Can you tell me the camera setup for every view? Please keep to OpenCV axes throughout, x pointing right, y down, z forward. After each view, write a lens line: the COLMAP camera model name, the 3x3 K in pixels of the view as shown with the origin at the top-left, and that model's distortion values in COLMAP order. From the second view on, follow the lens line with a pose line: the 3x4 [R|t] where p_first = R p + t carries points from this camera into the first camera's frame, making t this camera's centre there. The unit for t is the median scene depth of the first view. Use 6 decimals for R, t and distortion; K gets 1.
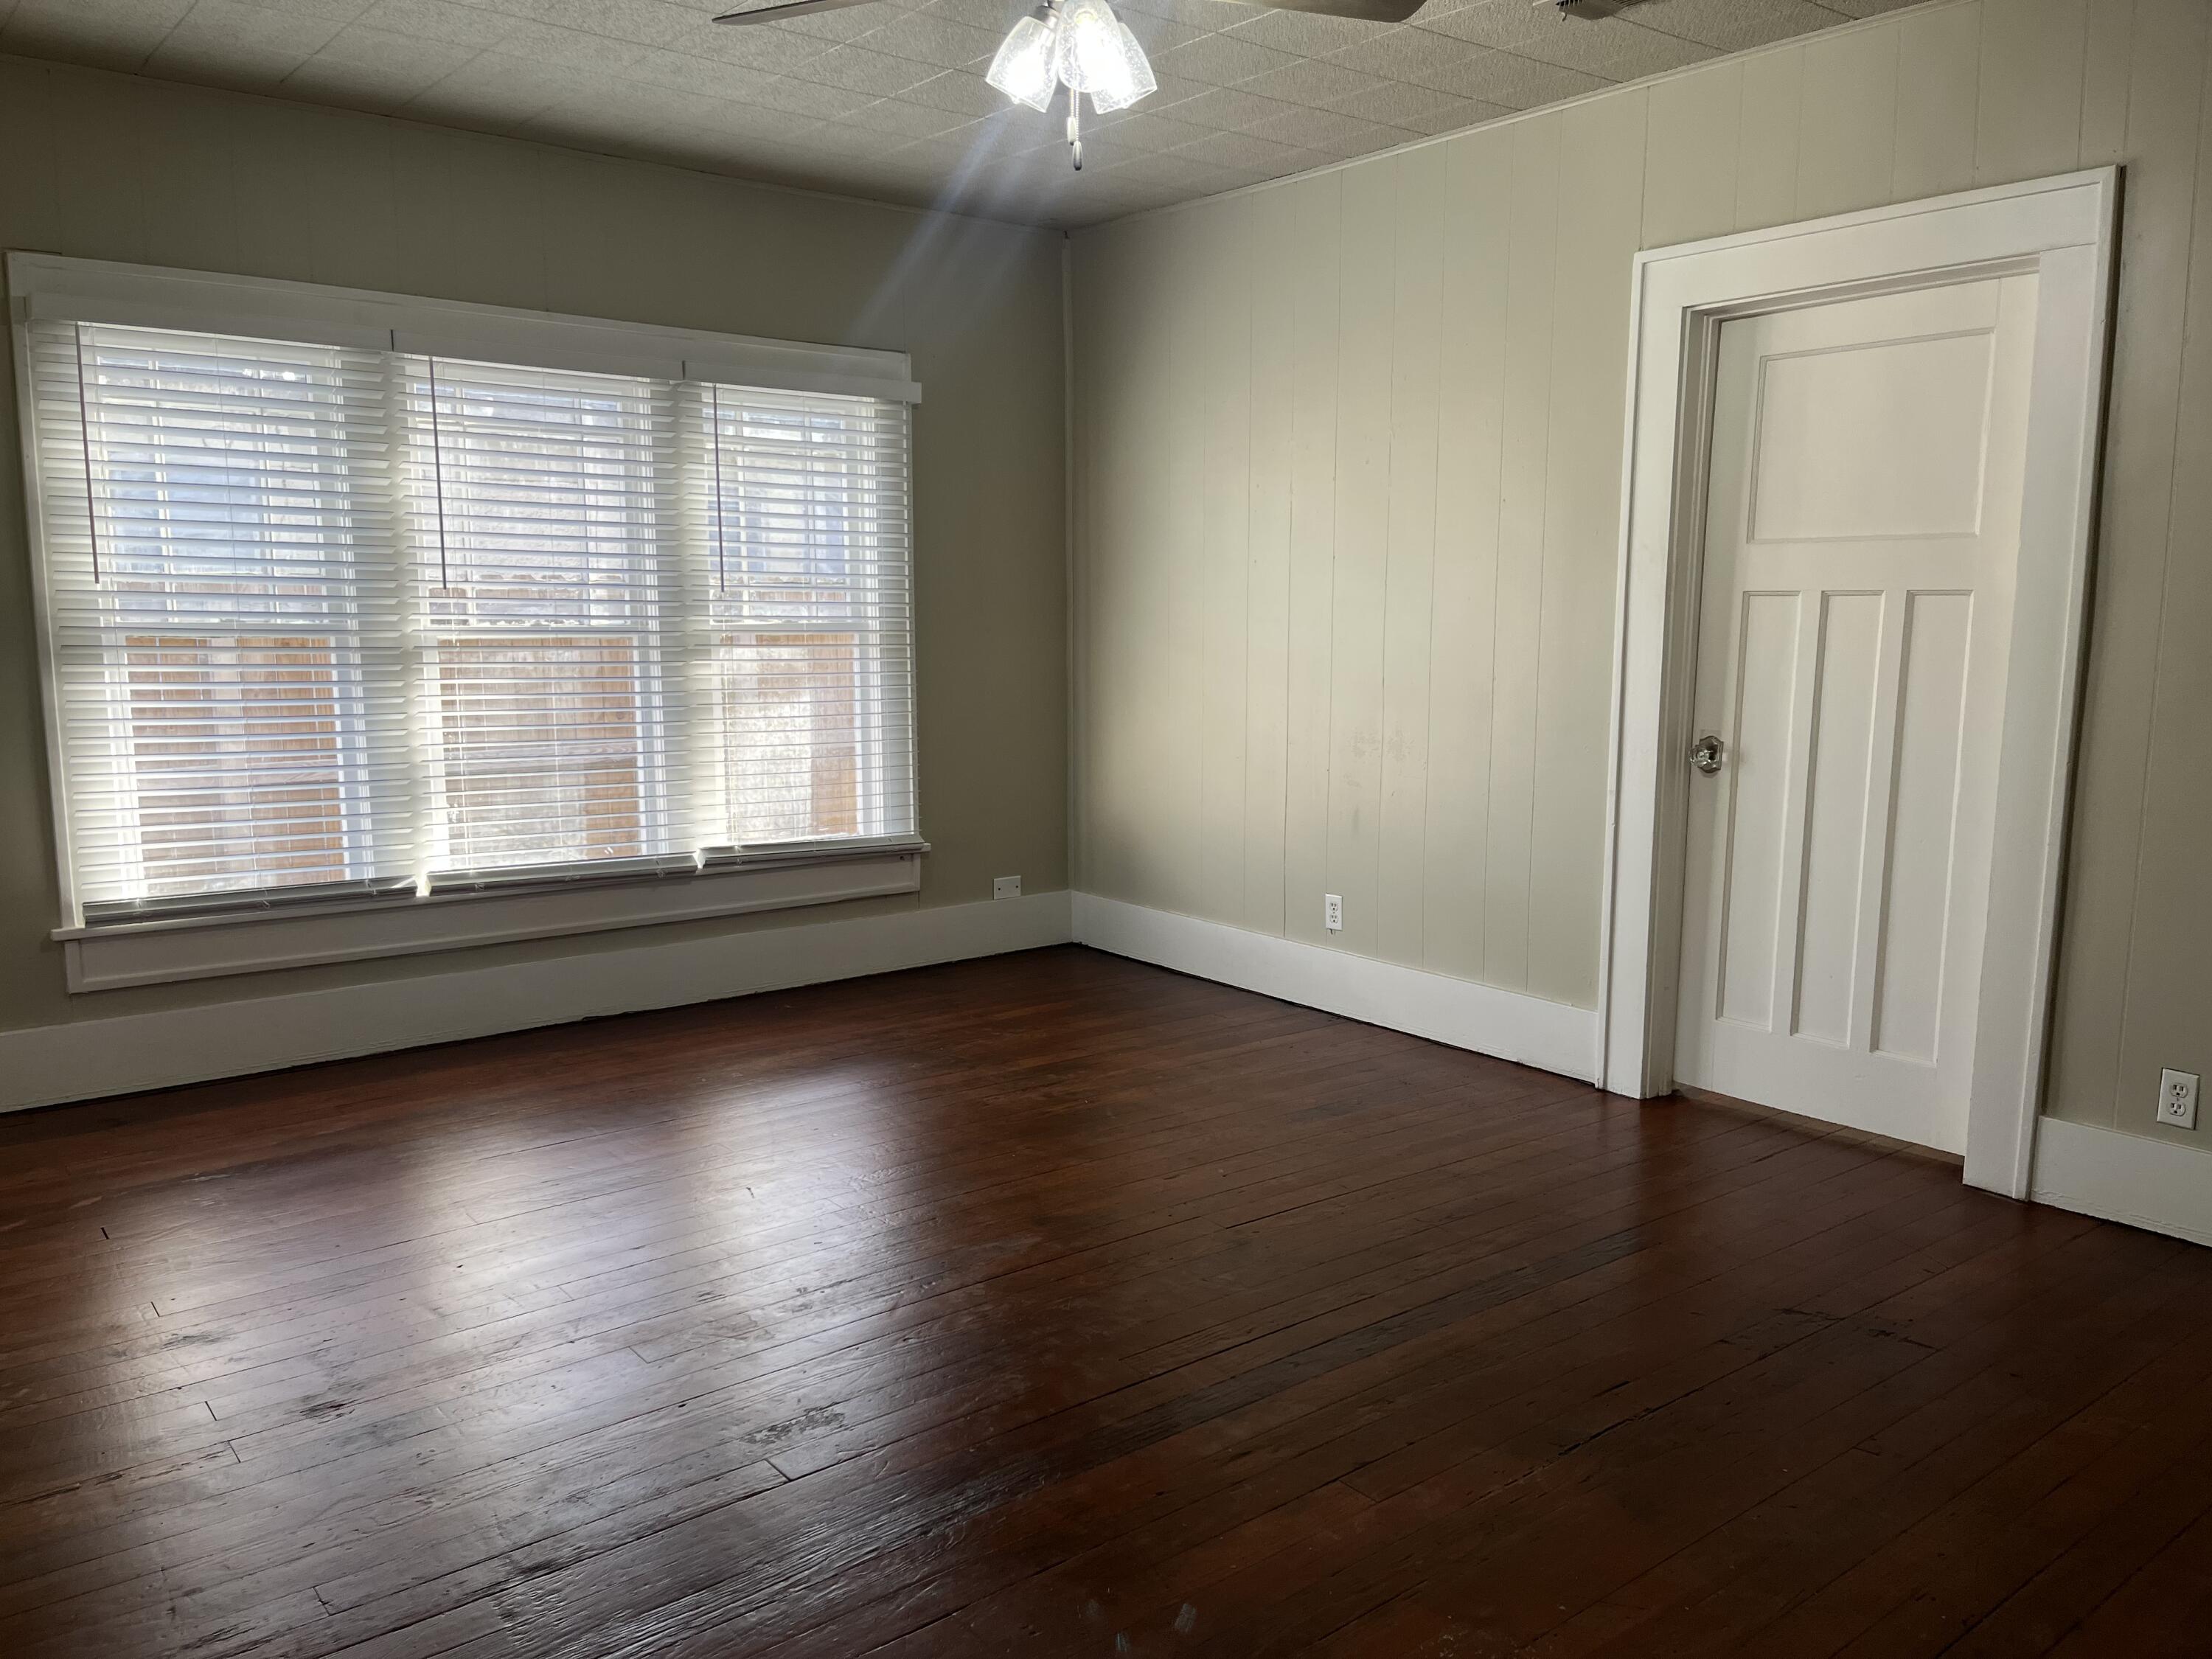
lens RADIAL K [[1688.5, 0, 1104.2], [0, 1688.5, 833.2], [0, 0, 1]] dist [0.067514, -0.094573]
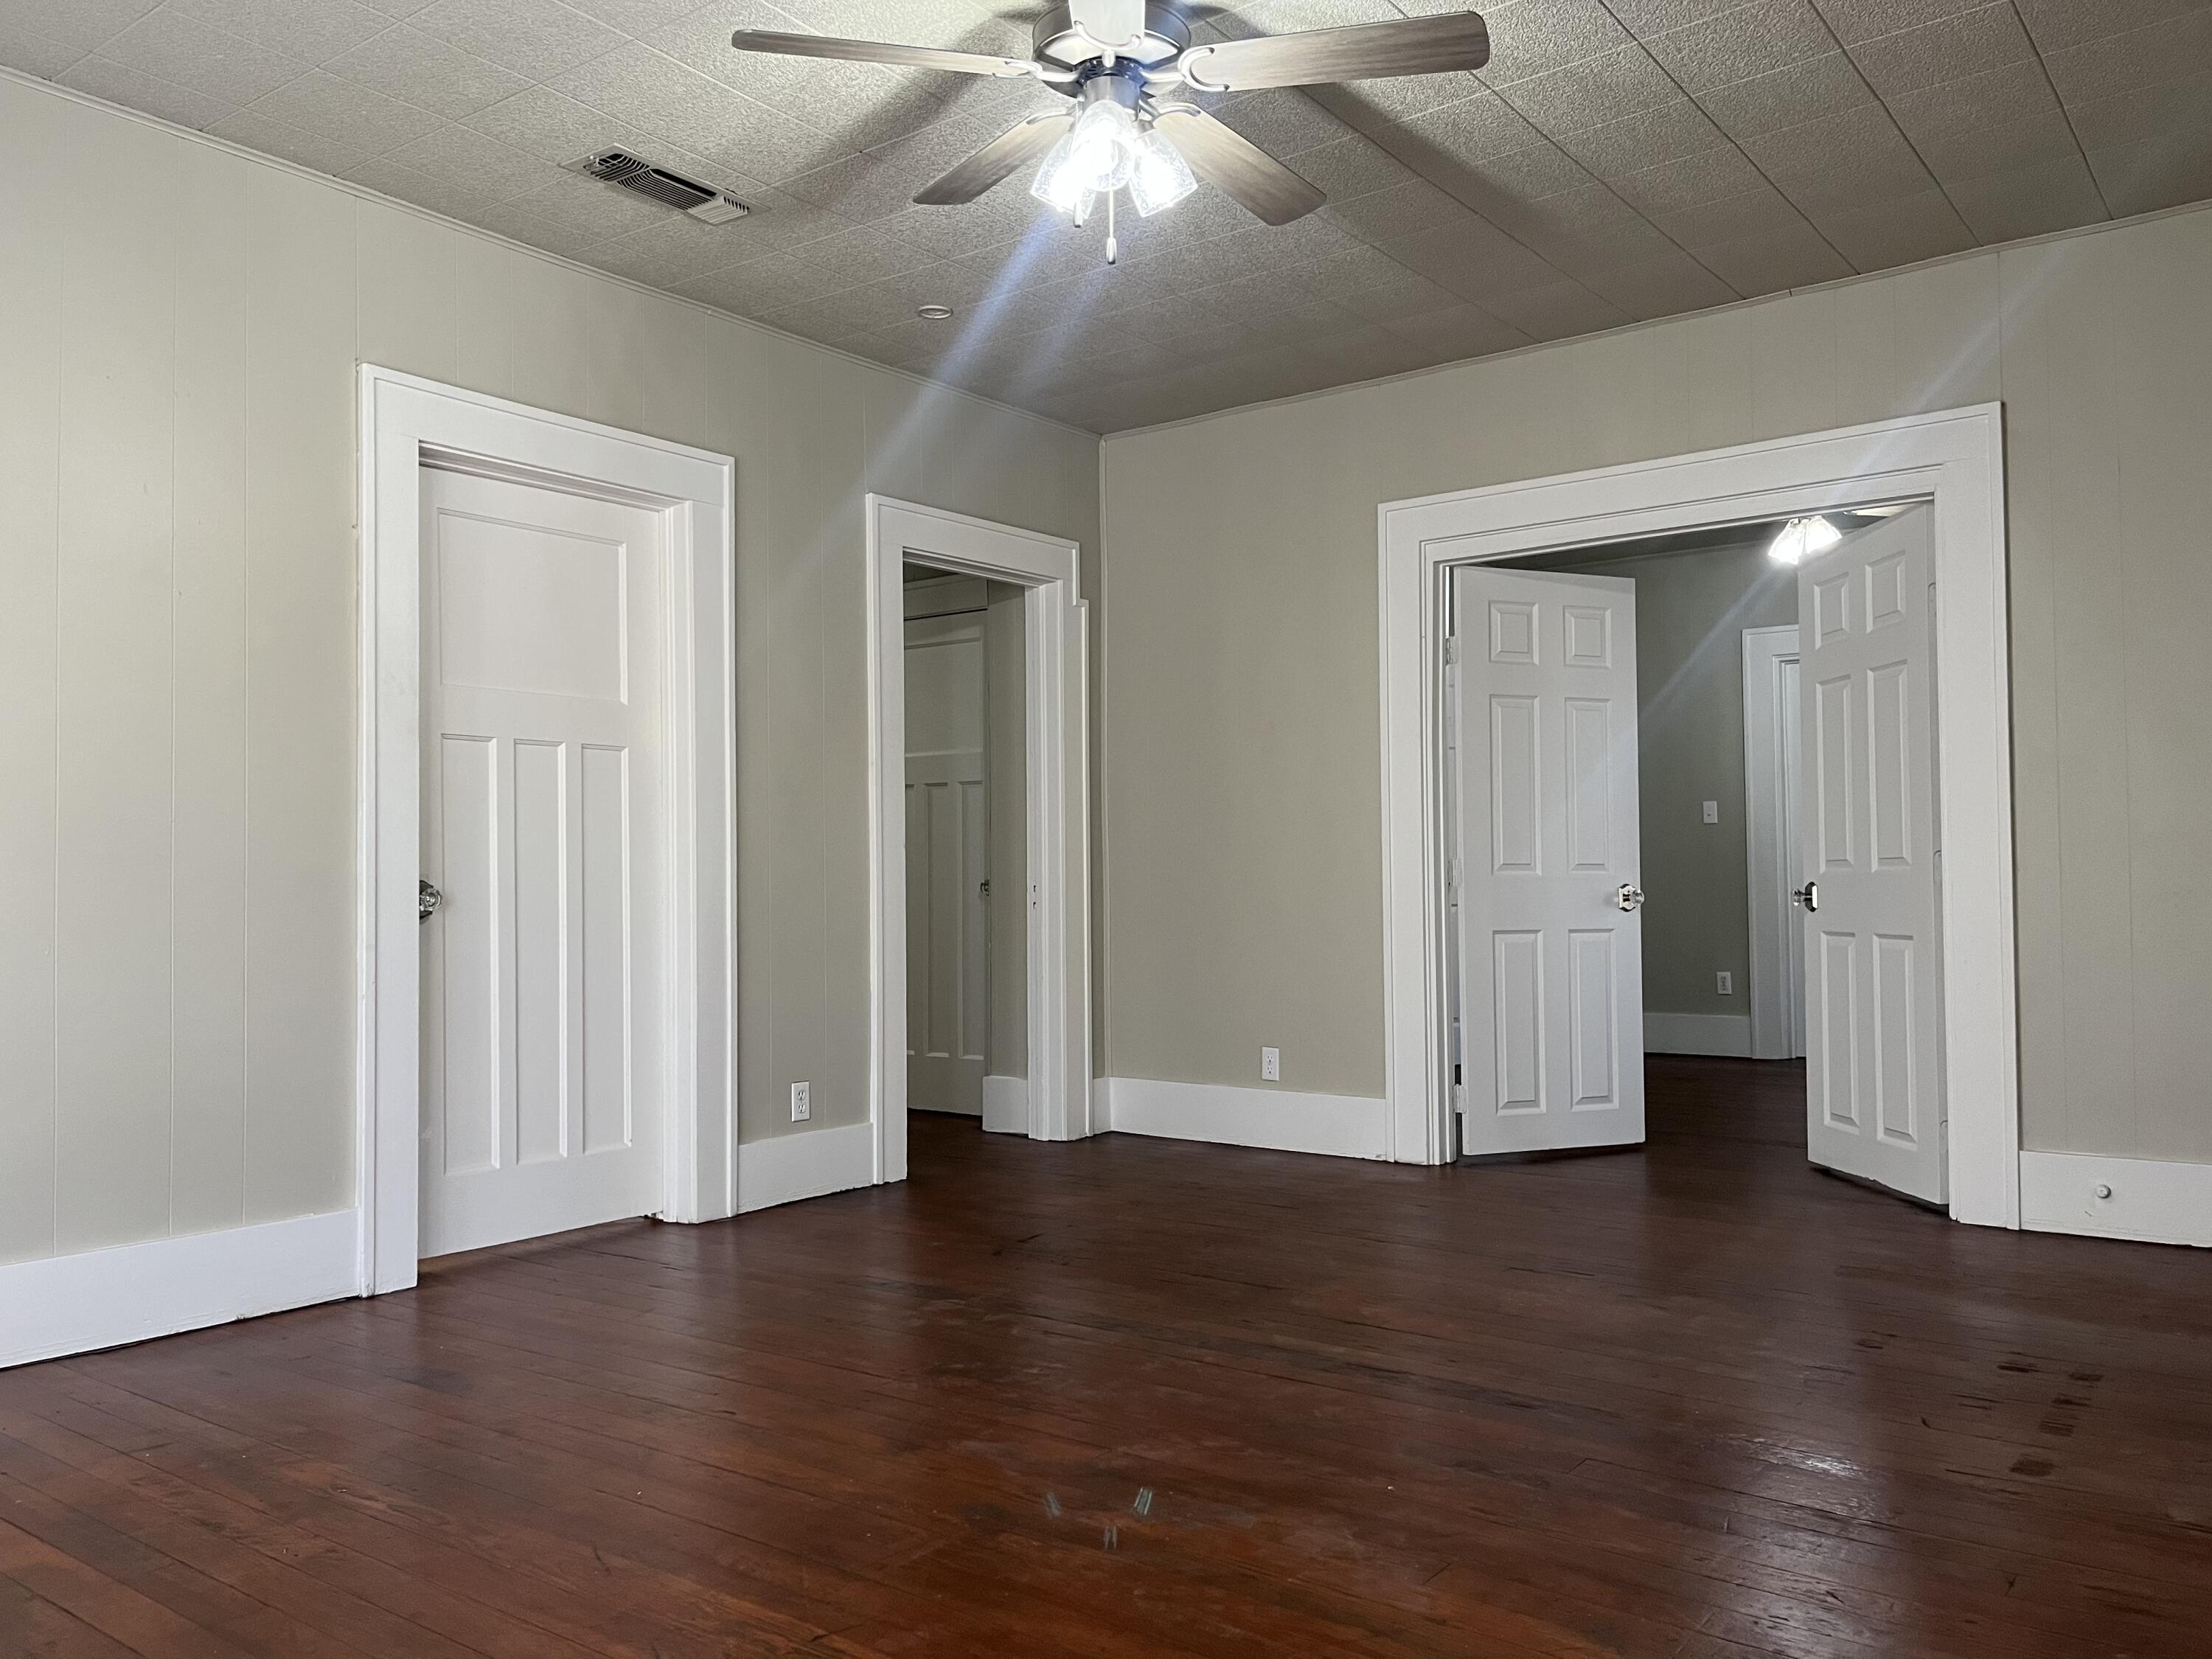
lens RADIAL K [[1688.5, 0, 1105.5], [0, 1688.5, 830.9], [0, 0, 1]] dist [0.067514, -0.094573]
pose [[-0.248129, 0.024100, 0.968427, -0.693193], [0.139479, 0.990163, 0.011097, -0.042922], [-0.958633, 0.137828, -0.249050, 0.891271]]
